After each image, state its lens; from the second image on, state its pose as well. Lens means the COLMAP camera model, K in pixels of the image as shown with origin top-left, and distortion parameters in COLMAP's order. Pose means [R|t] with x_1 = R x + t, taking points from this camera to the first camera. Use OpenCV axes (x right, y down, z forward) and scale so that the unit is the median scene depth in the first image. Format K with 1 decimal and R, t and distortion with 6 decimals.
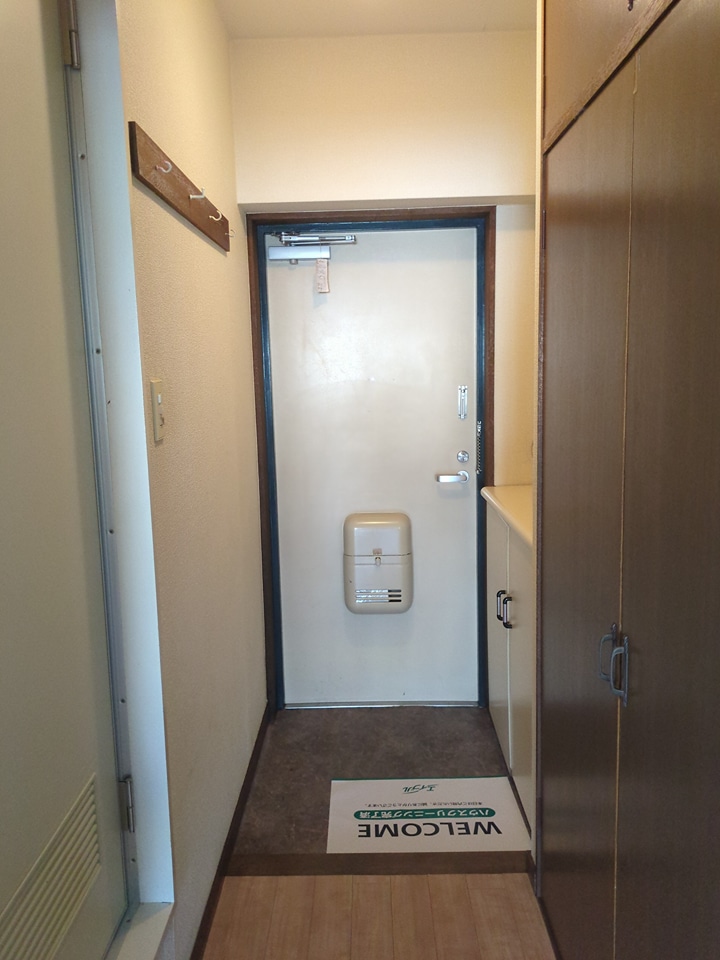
lens RADIAL K [[722.7, 0, 366.9], [0, 722.7, 467.5], [0, 0, 1]] dist [0.052352, -0.045741]
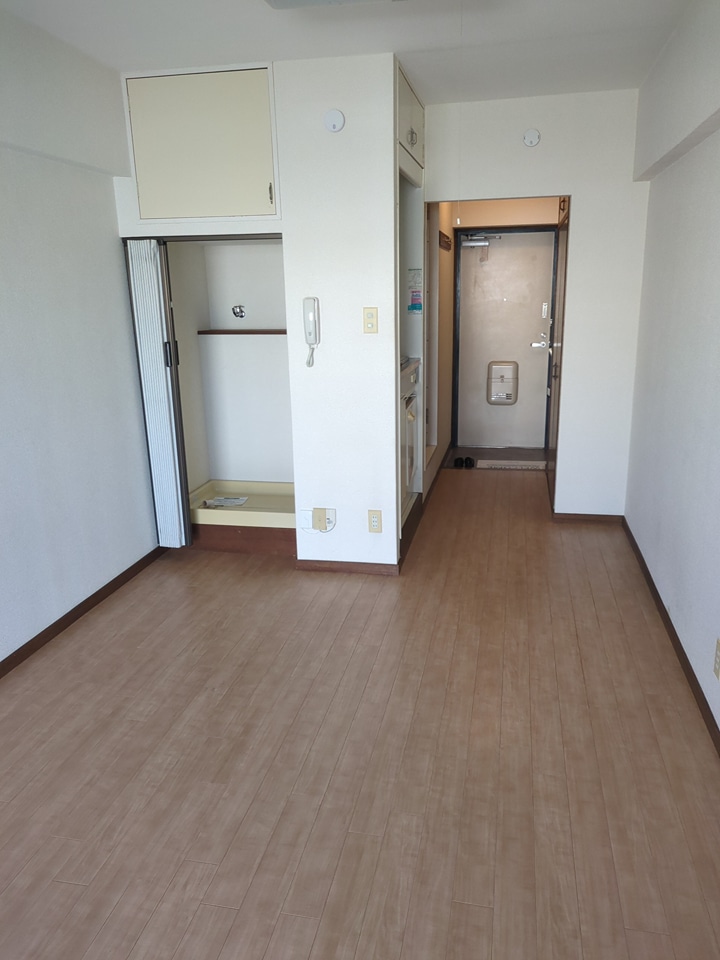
lens RADIAL K [[722.7, 0, 366.9], [0, 722.7, 467.5], [0, 0, 1]] dist [0.052352, -0.045741]
pose [[0.979842, 0.057420, -0.191344, 0.050996], [-0.036556, 0.993166, 0.110841, 0.166098], [0.196401, -0.101612, 0.975244, -1.379216]]
